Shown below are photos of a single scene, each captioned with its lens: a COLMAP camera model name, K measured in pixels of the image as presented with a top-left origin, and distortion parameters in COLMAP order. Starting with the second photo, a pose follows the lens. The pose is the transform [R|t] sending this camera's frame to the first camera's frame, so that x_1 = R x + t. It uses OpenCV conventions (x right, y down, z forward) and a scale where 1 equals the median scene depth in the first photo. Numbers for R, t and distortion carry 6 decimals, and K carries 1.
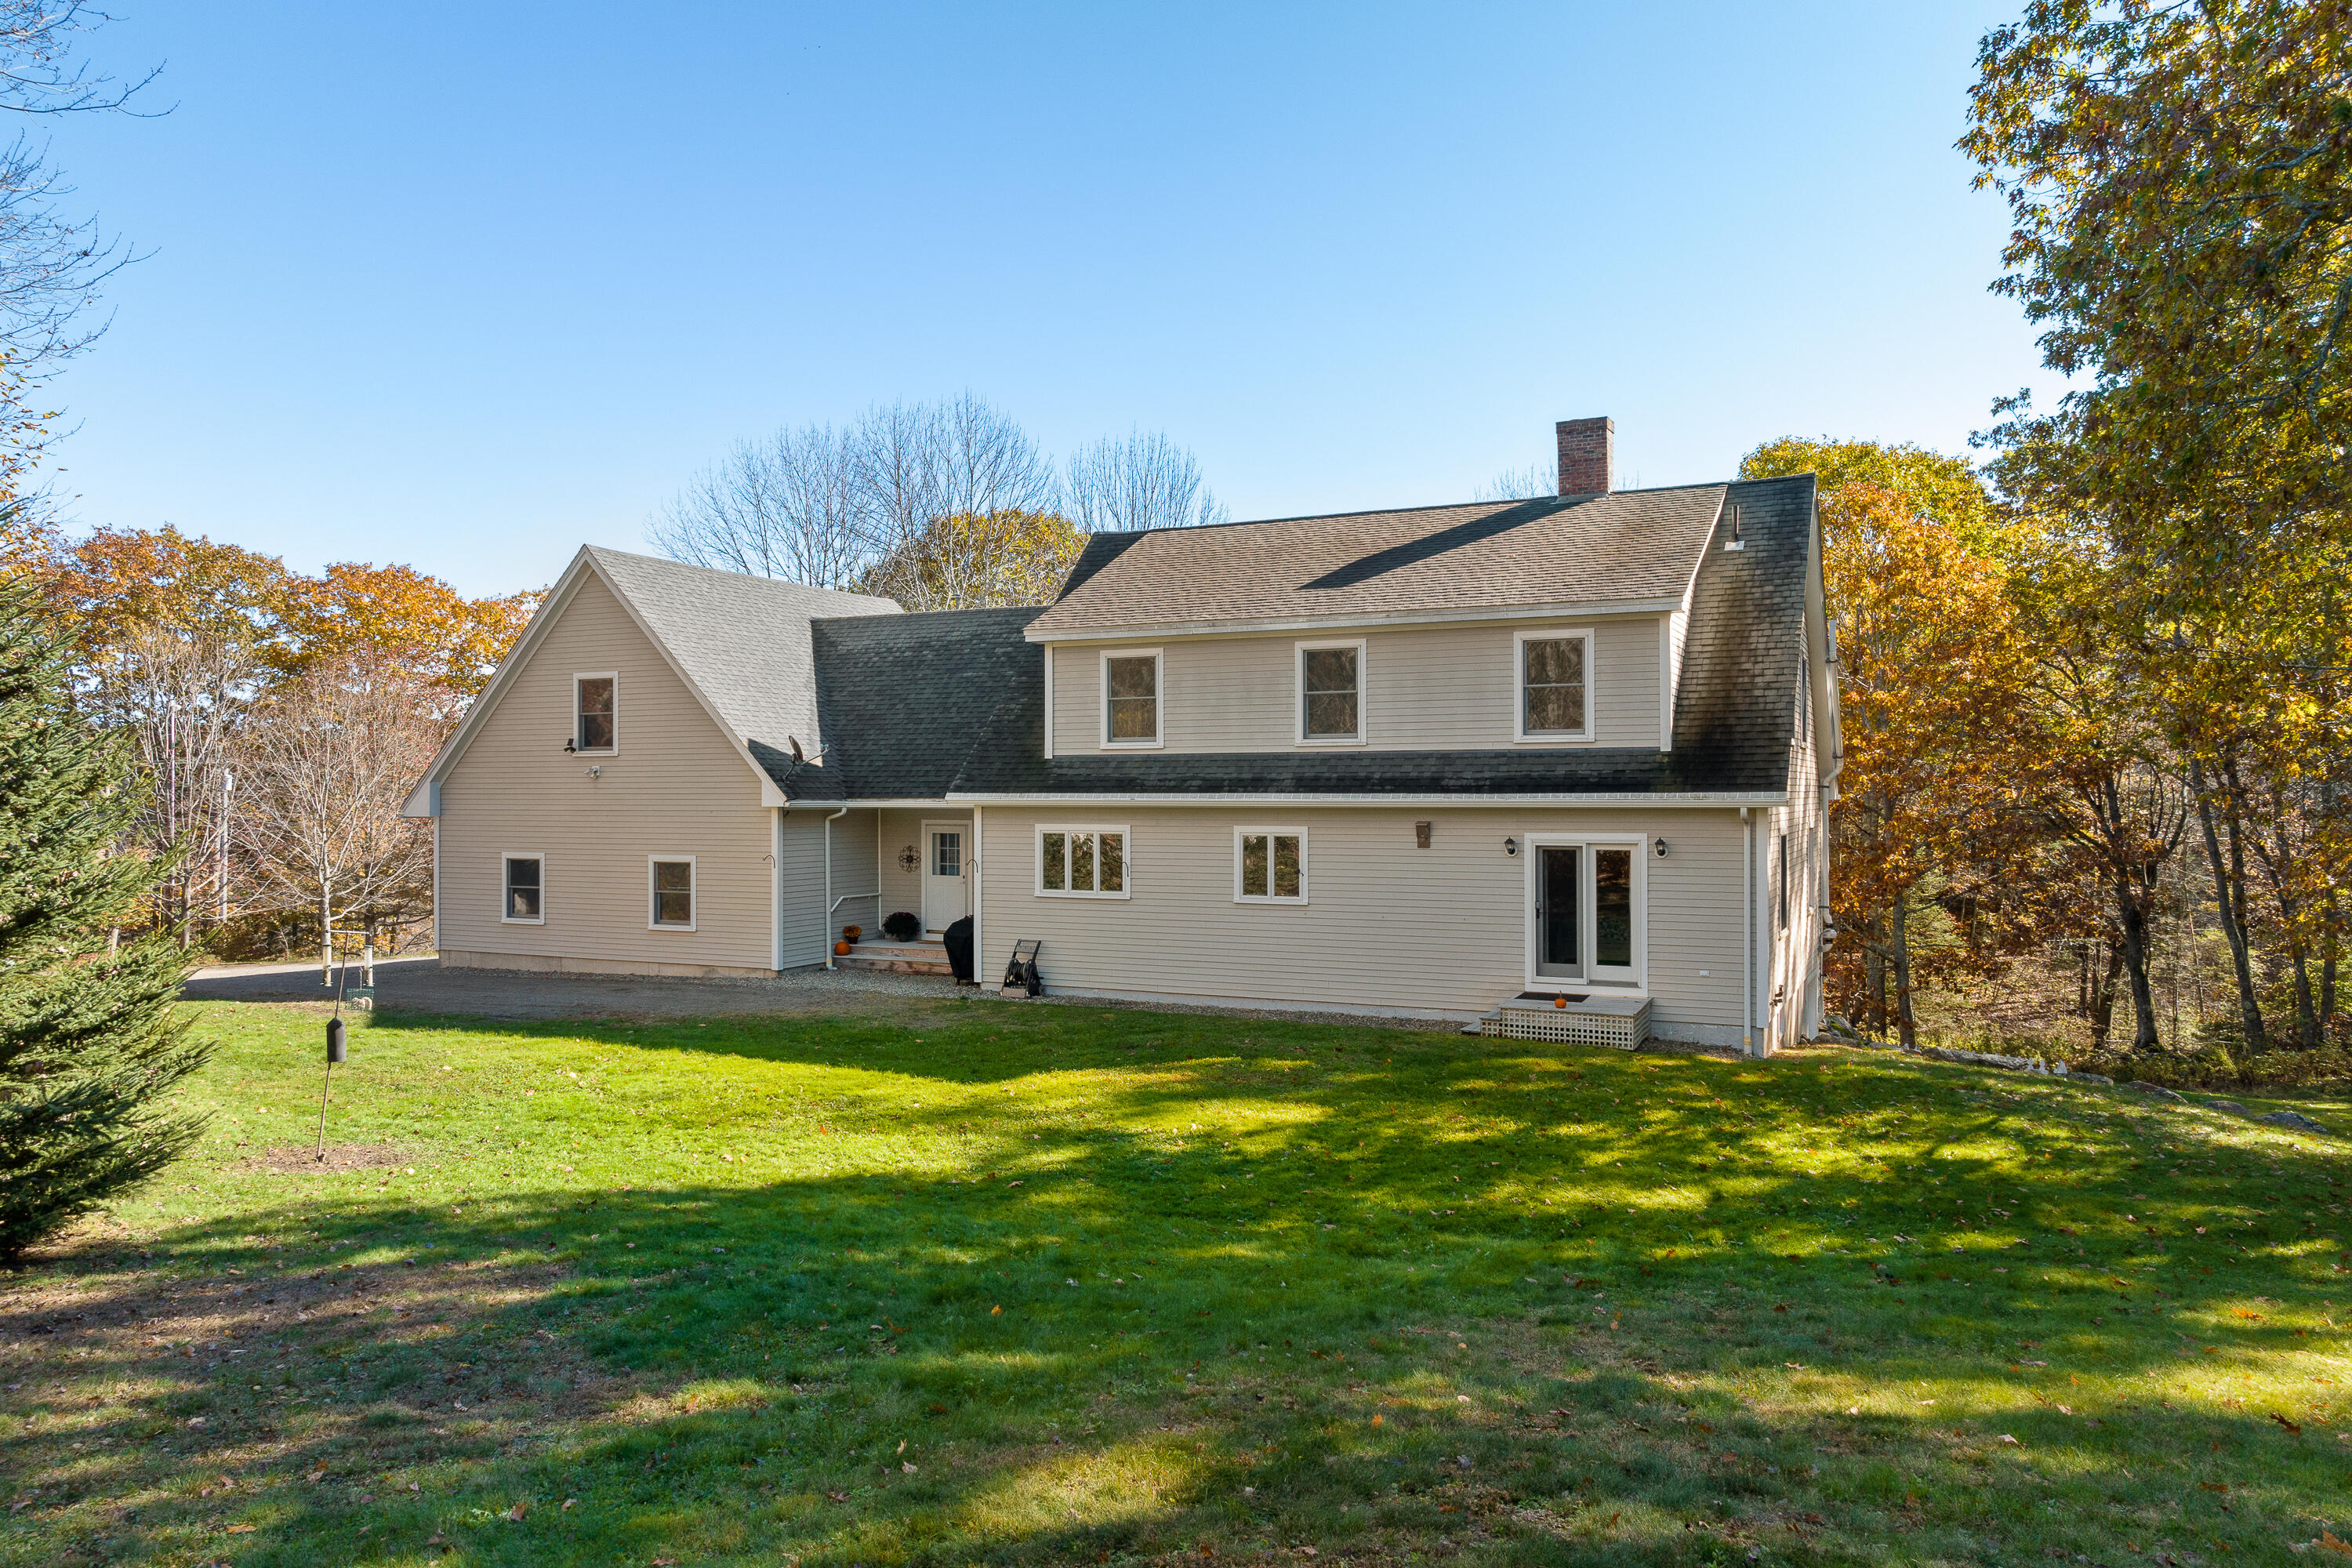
lens RADIAL K [[1633.6, 0, 1176.0], [0, 1633.6, 784.0], [0, 0, 1]] dist [-0.002694, -0.001239]
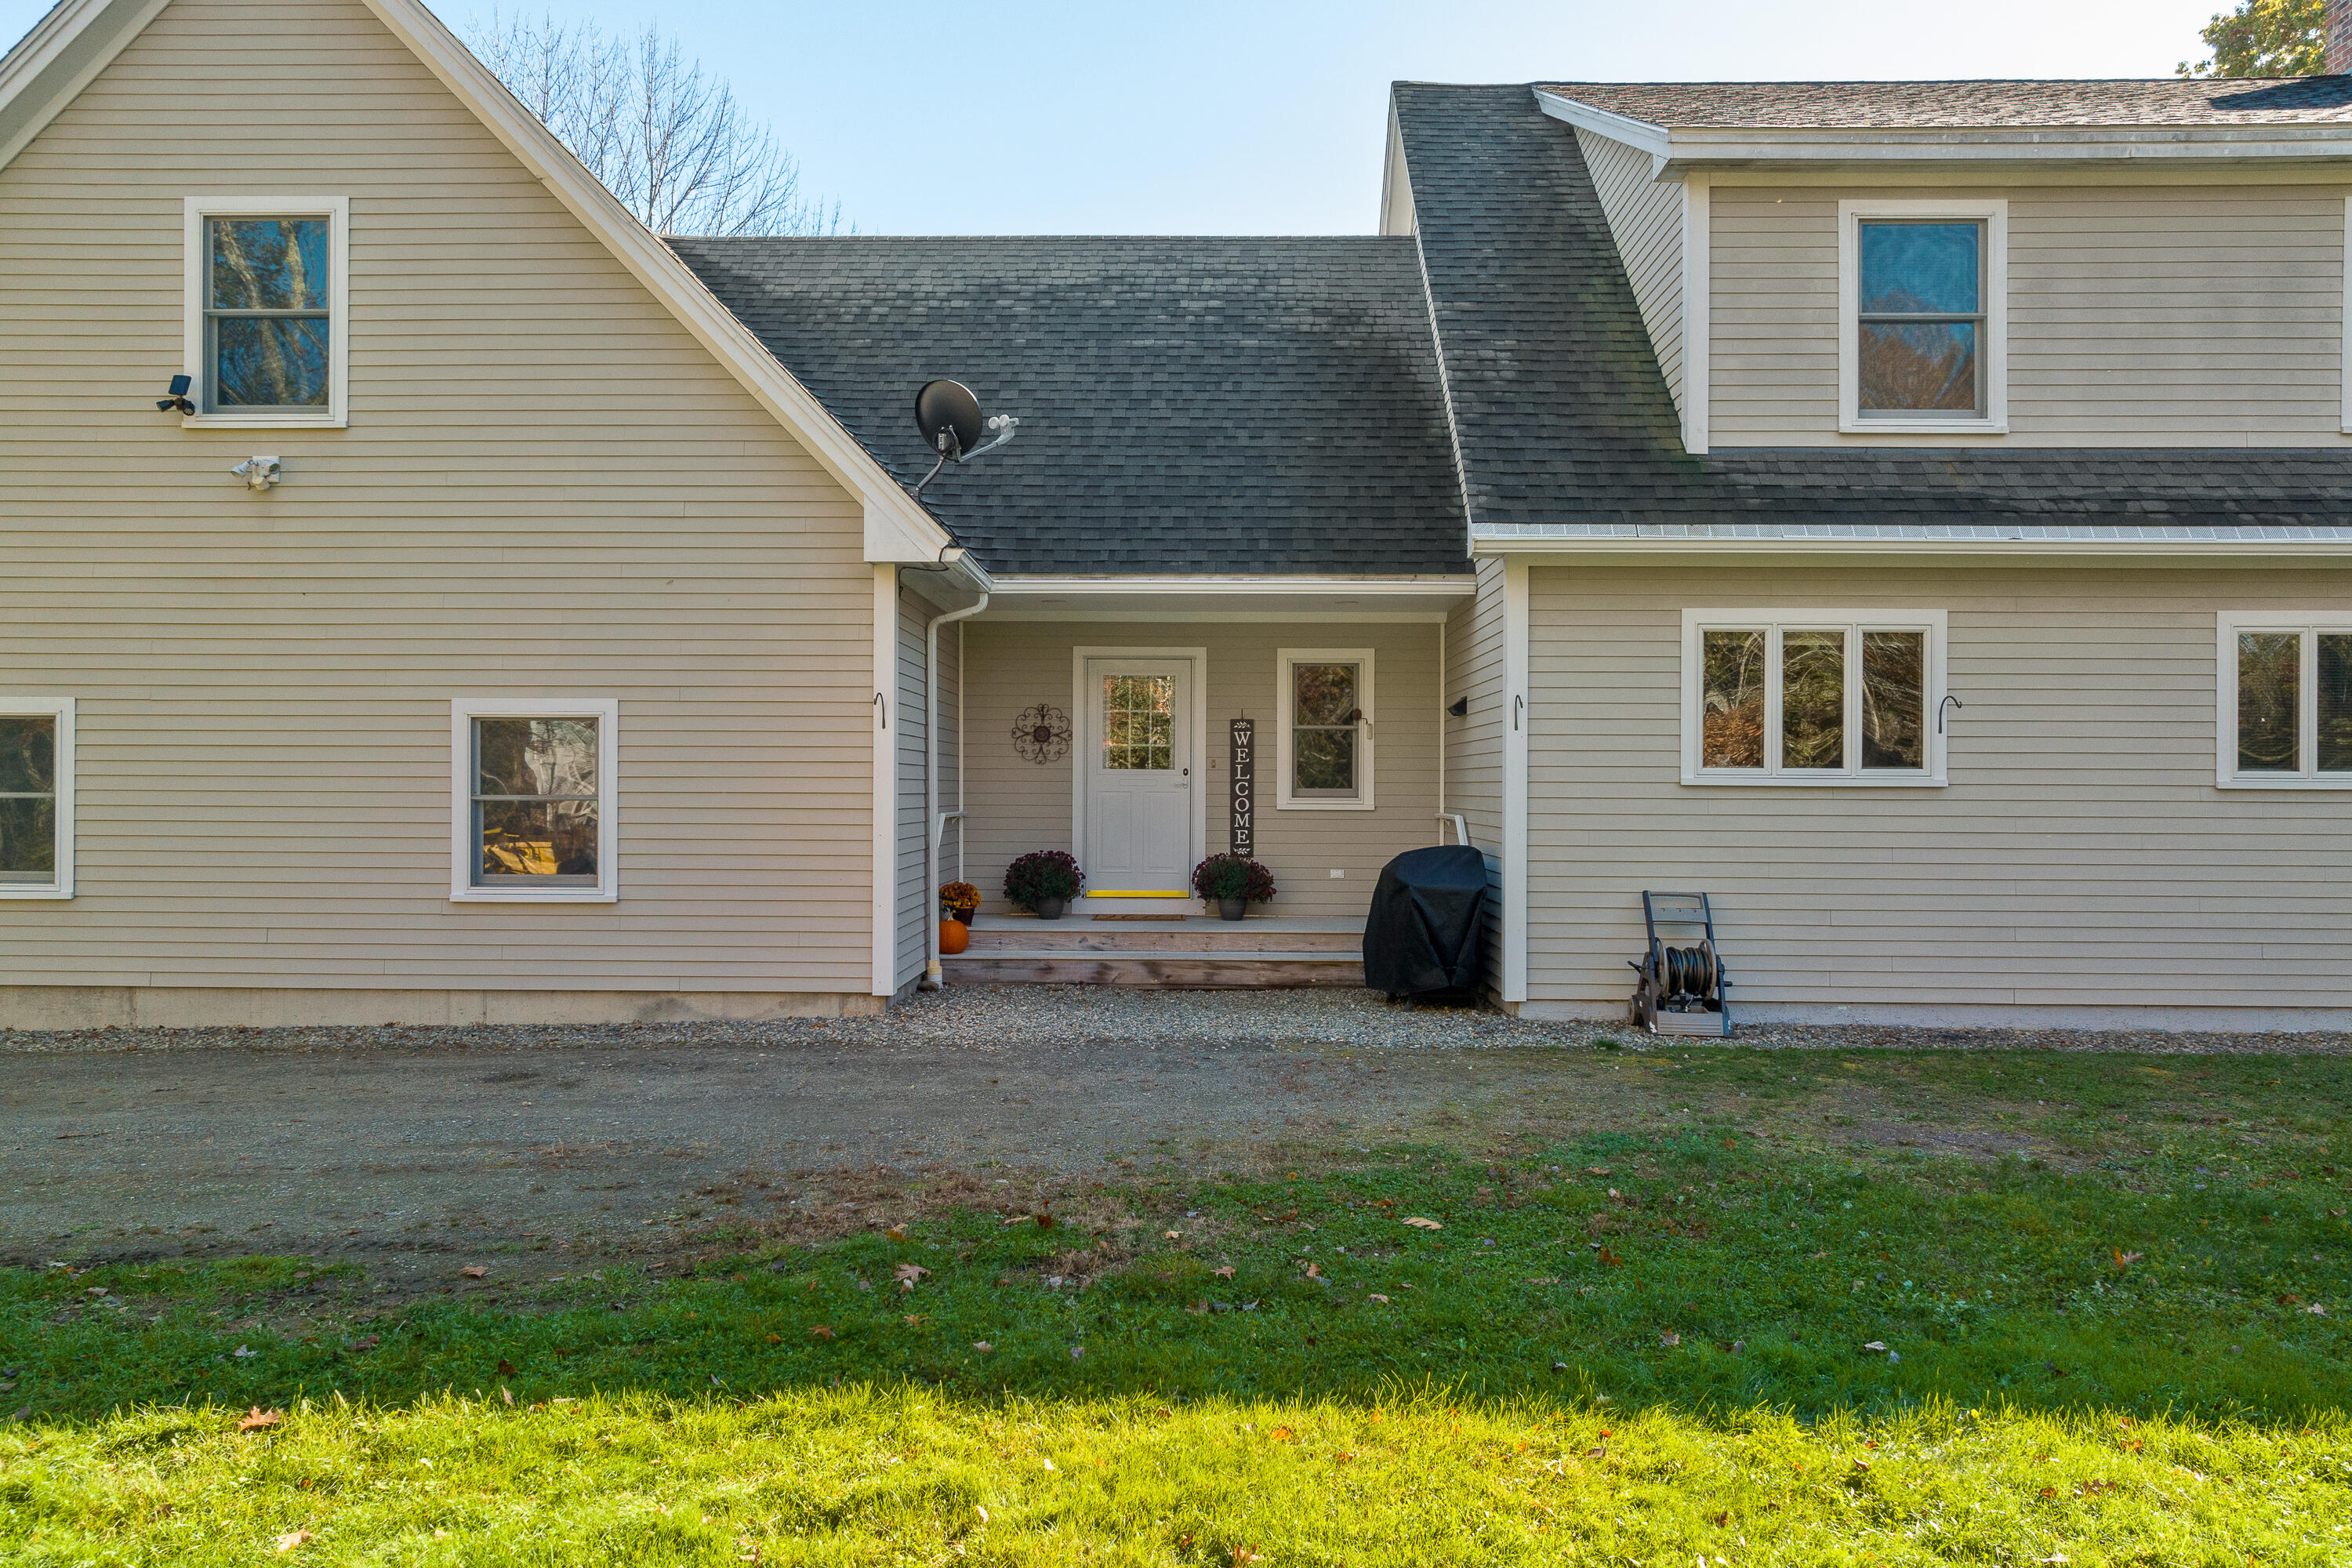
lens RADIAL K [[1633.6, 0, 1176.0], [0, 1633.6, 784.0], [0, 0, 1]] dist [-0.002694, -0.001239]
pose [[0.911077, 0.006371, 0.412188, -0.350767], [-0.008259, 0.999962, 0.002800, 0.064820], [-0.412154, -0.005956, 0.911095, 0.643470]]
